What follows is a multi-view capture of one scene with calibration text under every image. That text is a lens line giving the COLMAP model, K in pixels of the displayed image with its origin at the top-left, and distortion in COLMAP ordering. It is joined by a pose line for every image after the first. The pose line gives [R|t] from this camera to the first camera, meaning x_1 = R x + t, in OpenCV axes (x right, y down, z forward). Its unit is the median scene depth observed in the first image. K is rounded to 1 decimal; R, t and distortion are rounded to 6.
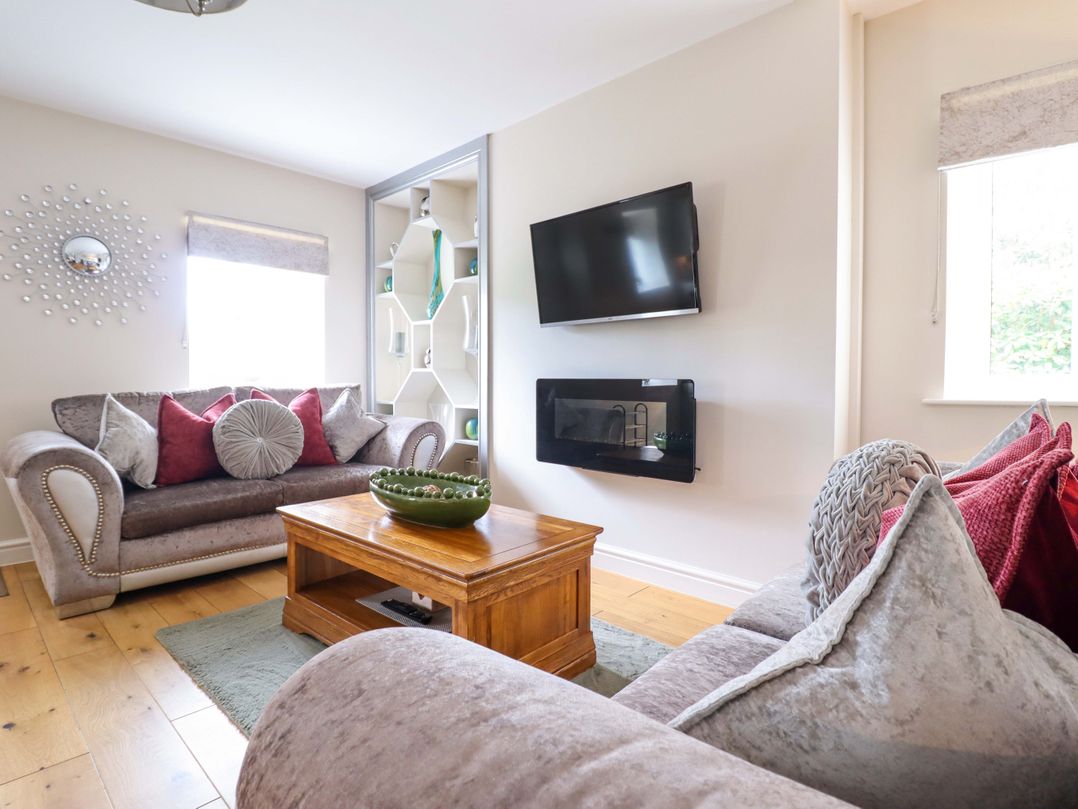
lens RADIAL K [[555.3, 0, 540.0], [0, 555.3, 388.3], [0, 0, 1]] dist [-0.001013, -0.013067]
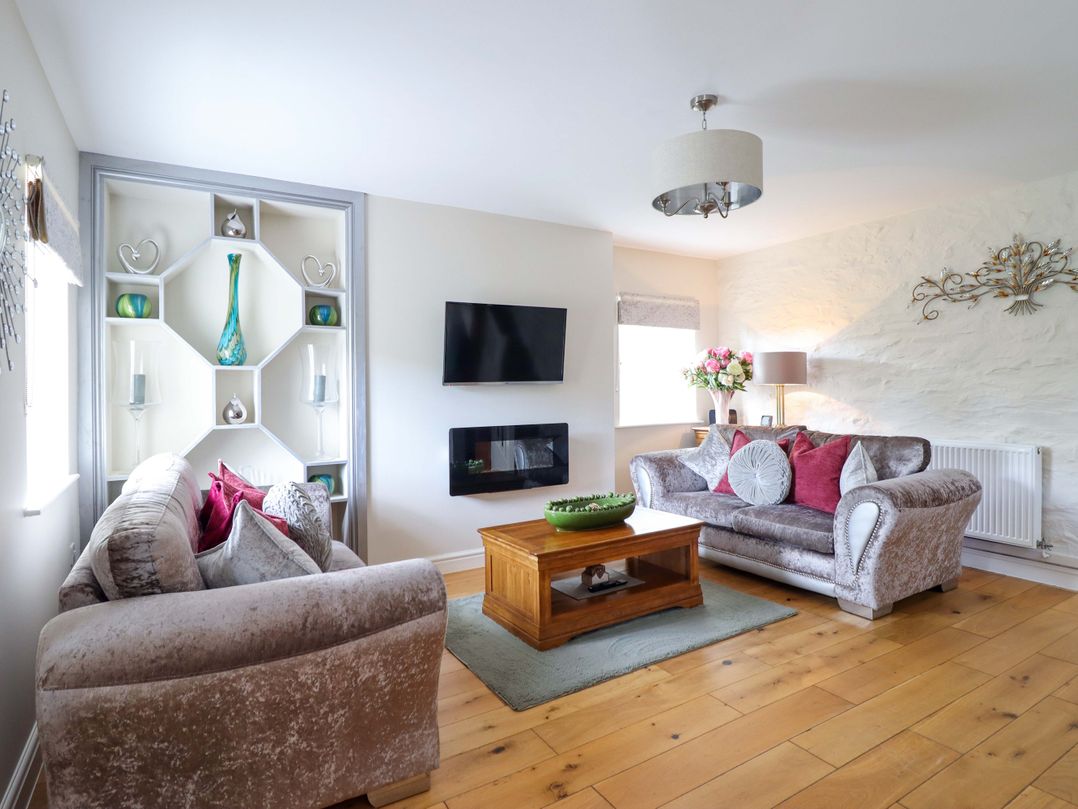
lens RADIAL K [[595.6, 0, 539.6], [0, 595.6, 387.4], [0, 0, 1]] dist [-0.001588, -0.011867]
pose [[0.279389, -0.001069, 0.960178, -1.116076], [0.033690, 0.999395, -0.008690, -0.083299], [-0.959587, 0.034776, 0.279255, 0.417403]]
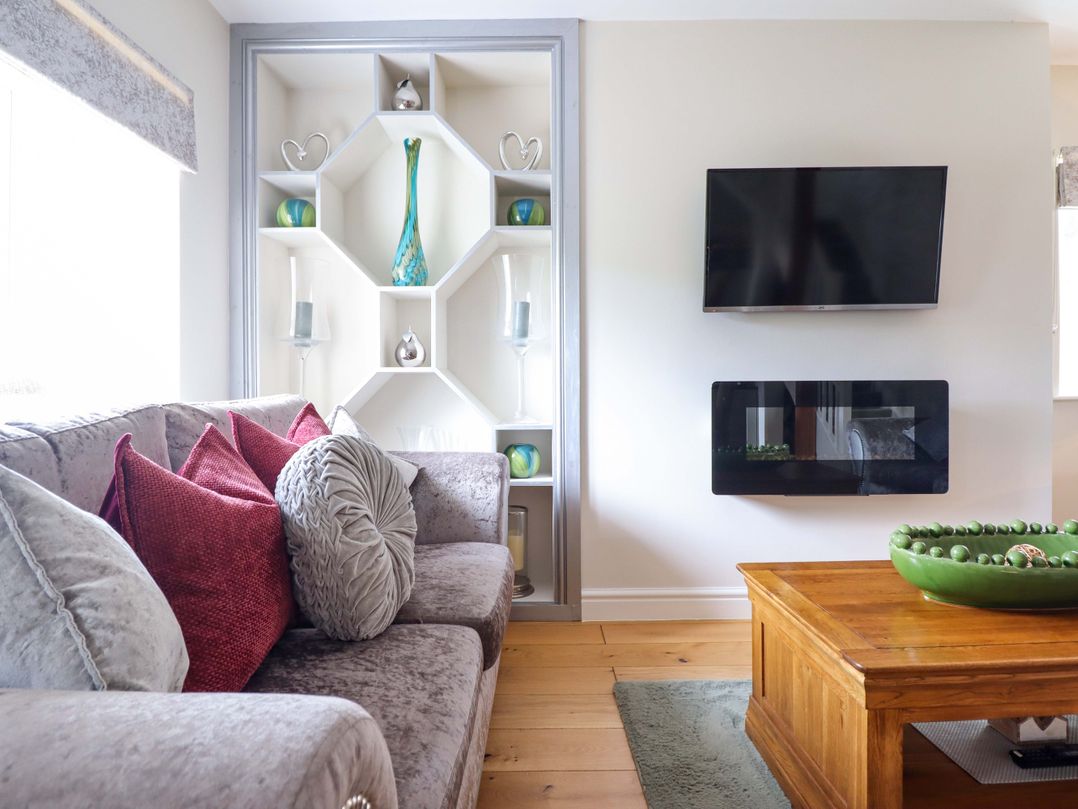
lens RADIAL K [[595.6, 0, 539.6], [0, 595.6, 387.4], [0, 0, 1]] dist [-0.001588, -0.011867]
pose [[0.734133, -0.007871, 0.678960, -0.654991], [0.021284, 0.999708, -0.011424, -0.005800], [-0.678672, 0.022838, 0.734086, 0.543556]]
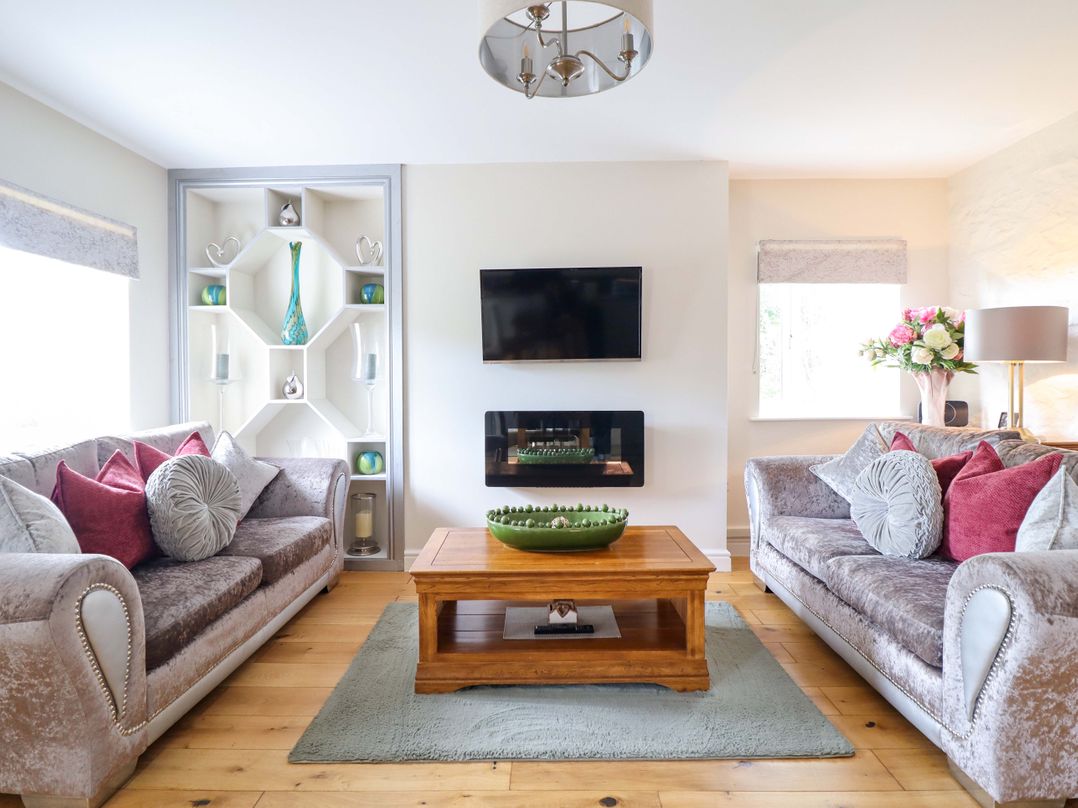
lens RADIAL K [[574.6, 0, 538.6], [0, 574.6, 385.7], [0, 0, 1]] dist [-0.000808, -0.013931]
pose [[0.746768, -0.015052, 0.664915, -0.630659], [0.020438, 0.999791, -0.000322, -0.061009], [-0.664771, 0.013830, 0.746919, 0.084439]]
